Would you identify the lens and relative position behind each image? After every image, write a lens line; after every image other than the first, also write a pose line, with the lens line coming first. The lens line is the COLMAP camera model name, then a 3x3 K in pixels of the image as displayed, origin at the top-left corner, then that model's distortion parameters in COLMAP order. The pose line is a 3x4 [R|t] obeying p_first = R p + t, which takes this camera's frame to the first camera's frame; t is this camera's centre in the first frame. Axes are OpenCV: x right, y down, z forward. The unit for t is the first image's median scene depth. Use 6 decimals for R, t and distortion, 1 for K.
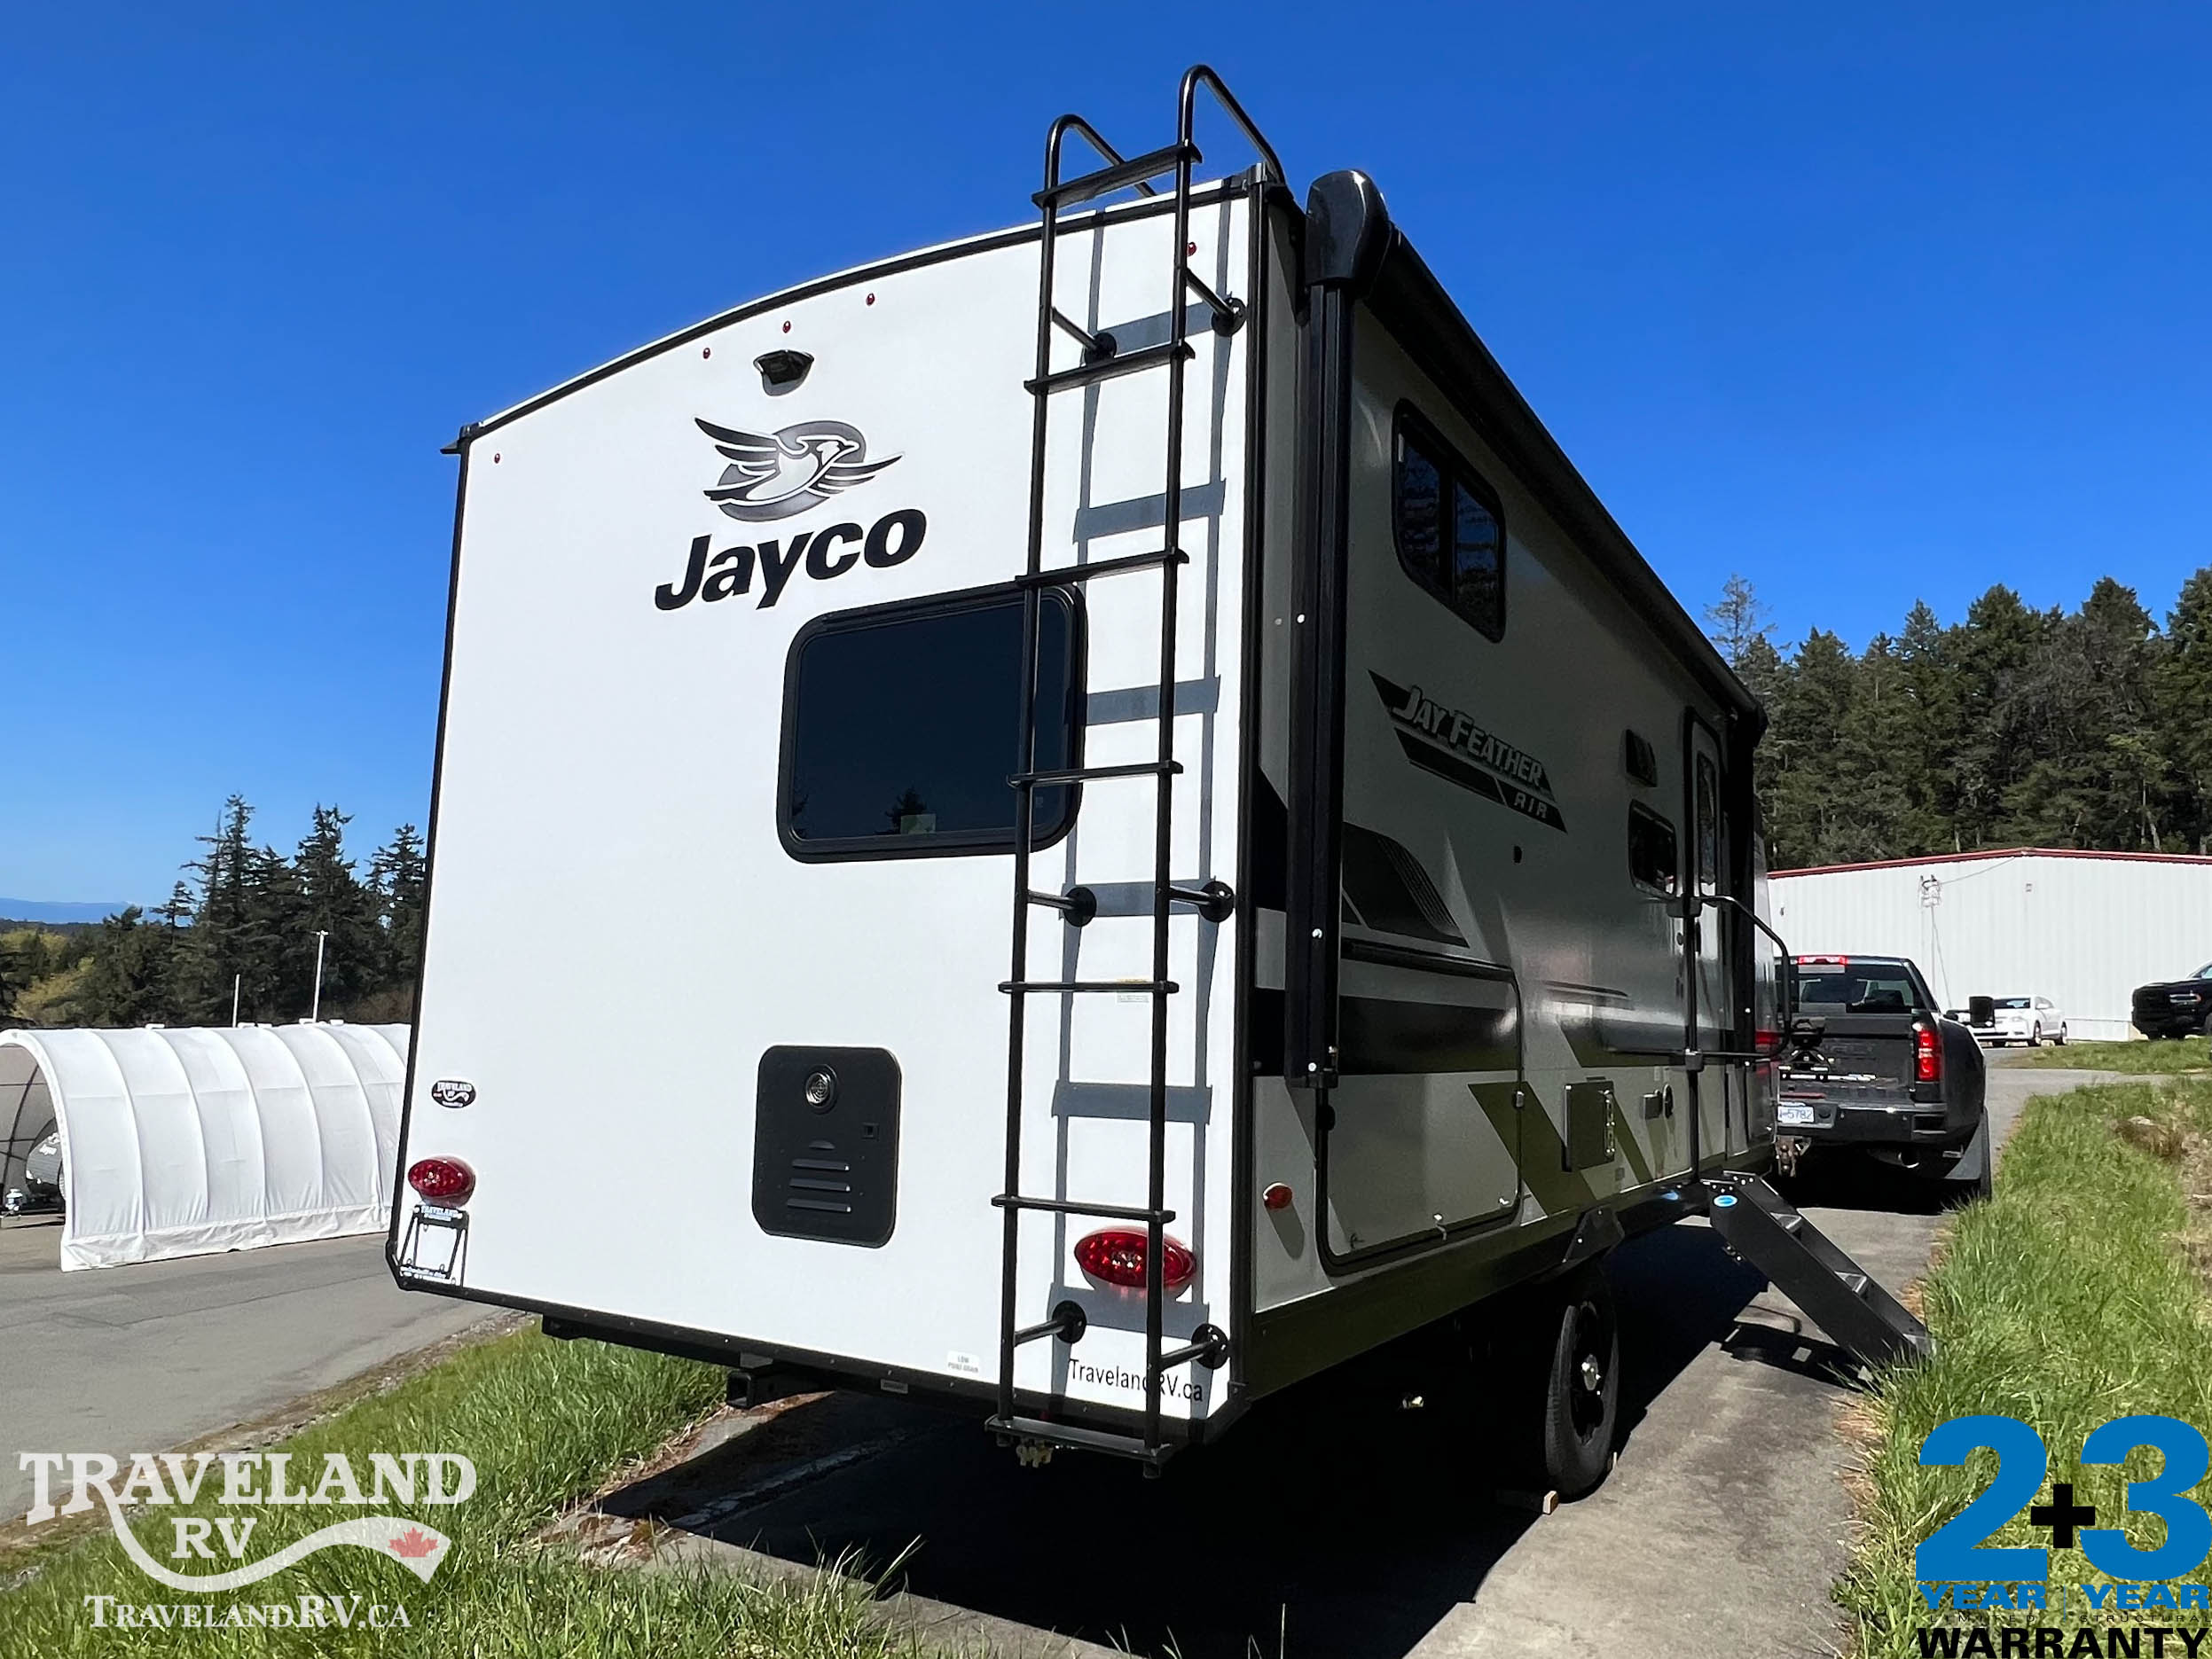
lens RADIAL K [[887.6, 0, 1108.7], [0, 887.6, 828.1], [0, 0, 1]] dist [-0.003201, 0.000357]
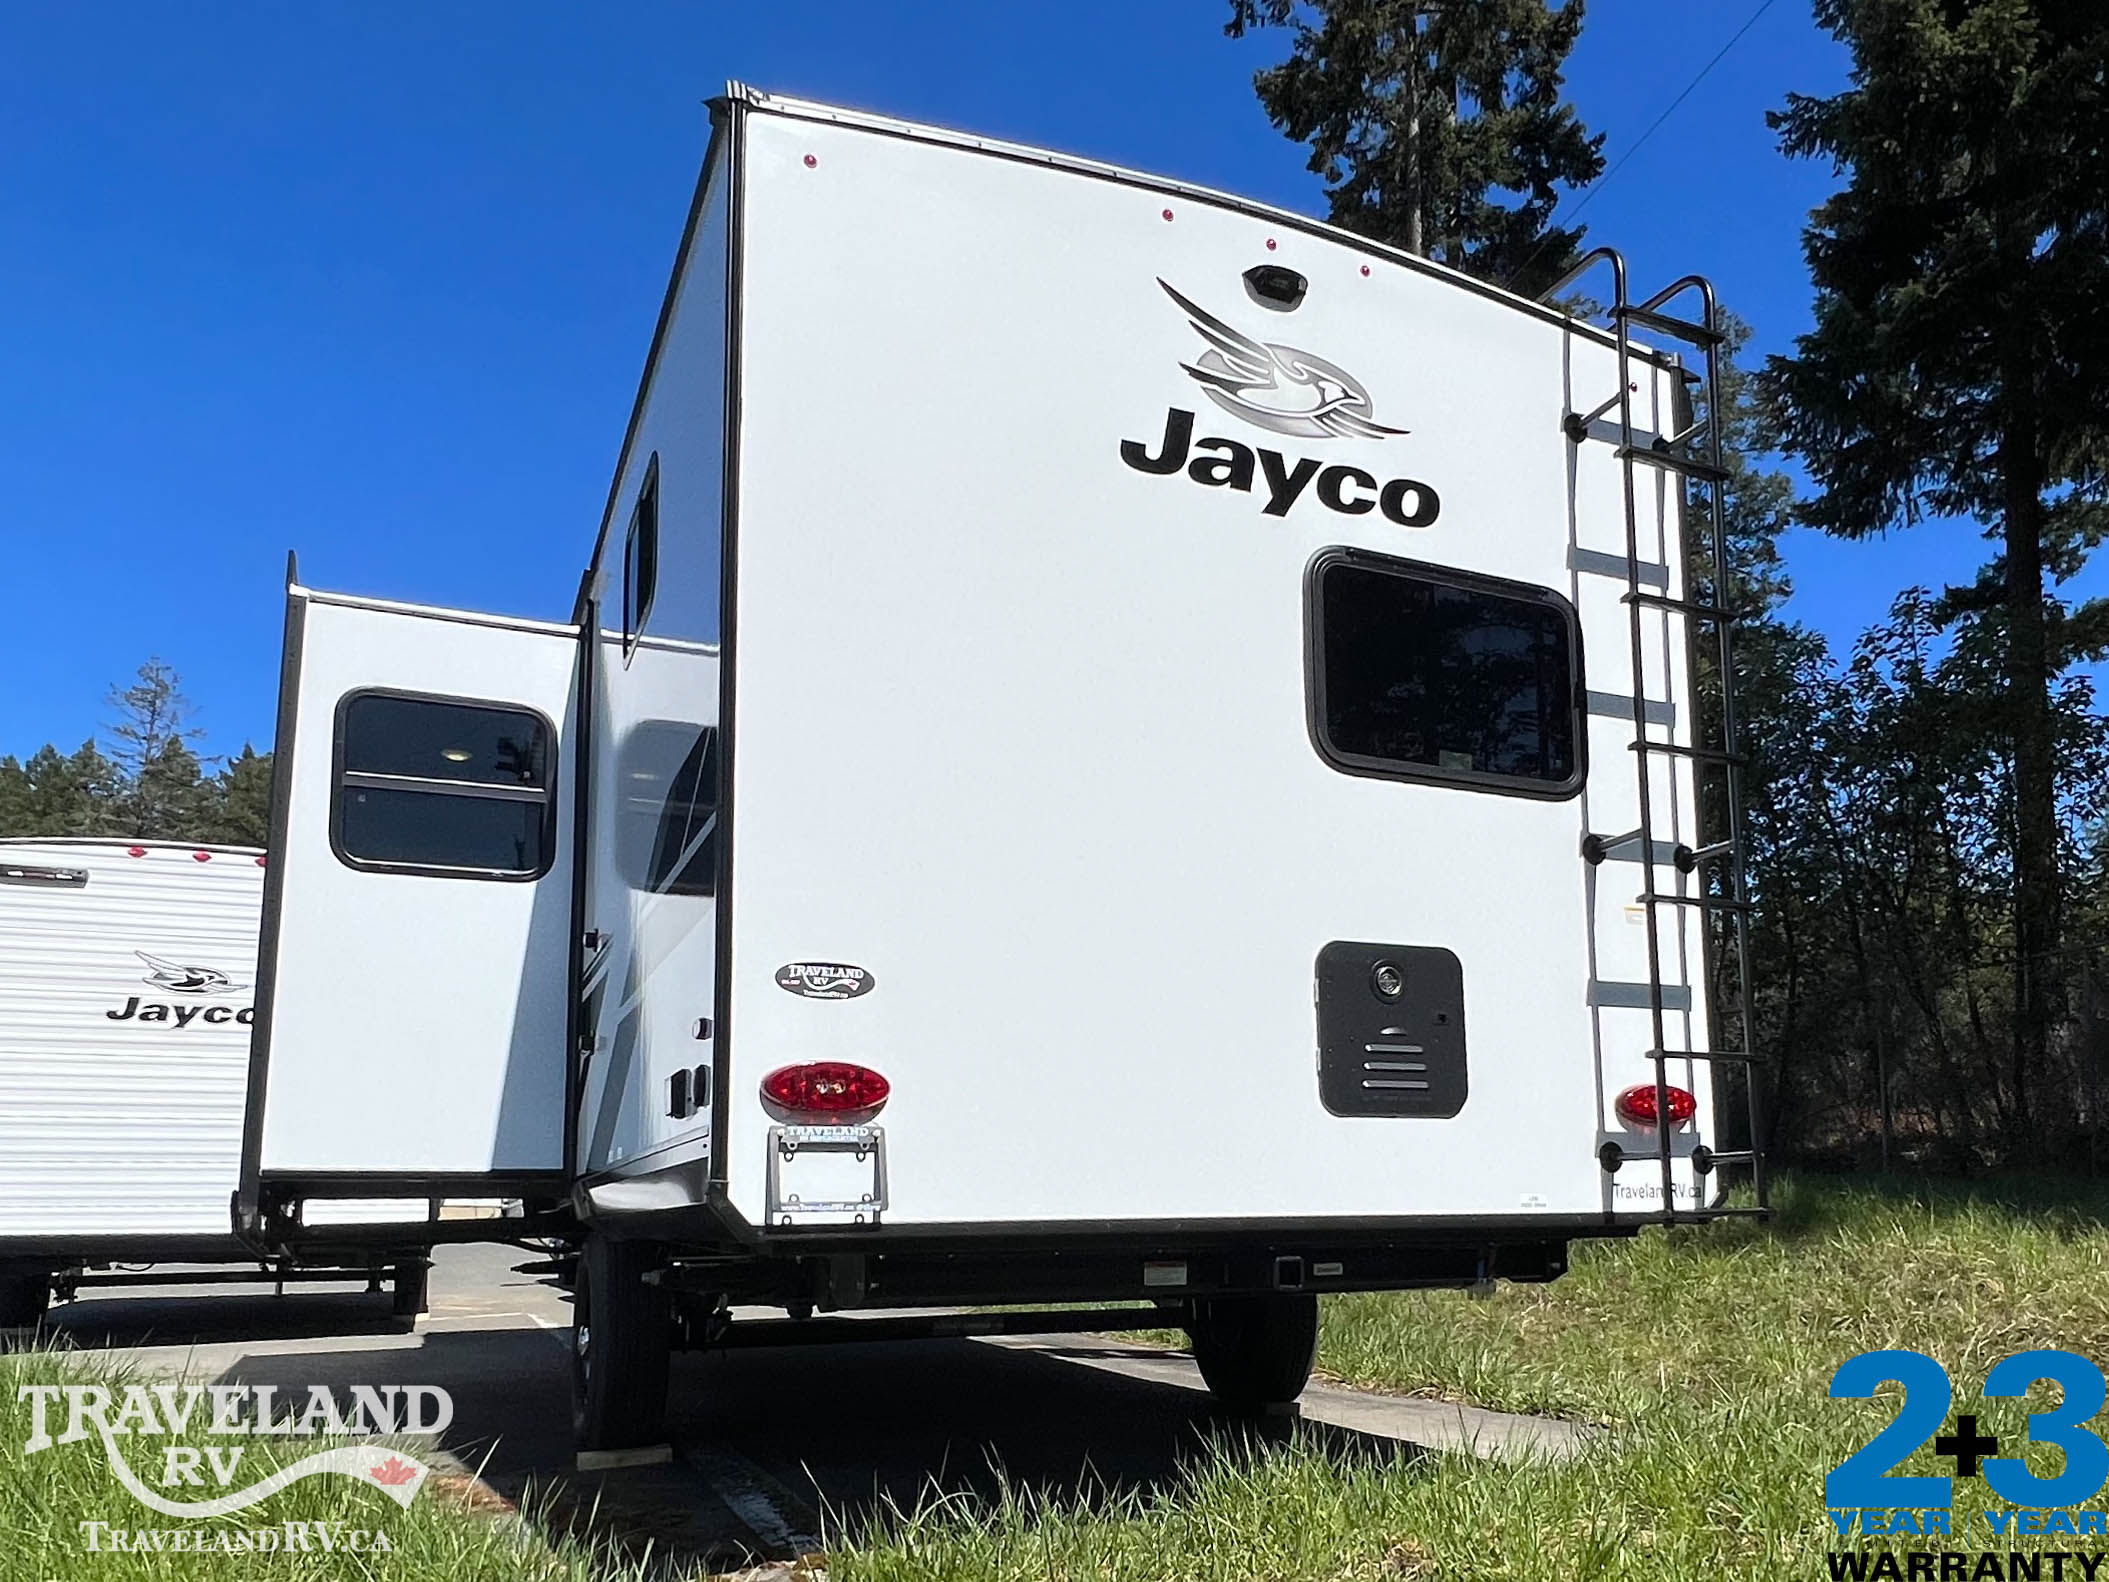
lens RADIAL K [[846.4, 0, 1057.1], [0, 846.4, 789.7], [0, 0, 1]] dist [-0.003201, 0.000357]
pose [[0.814180, 0.159969, 0.558141, -1.203116], [-0.167259, 0.985166, -0.038372, 0.156922], [-0.556000, -0.062112, 0.828859, 0.348840]]
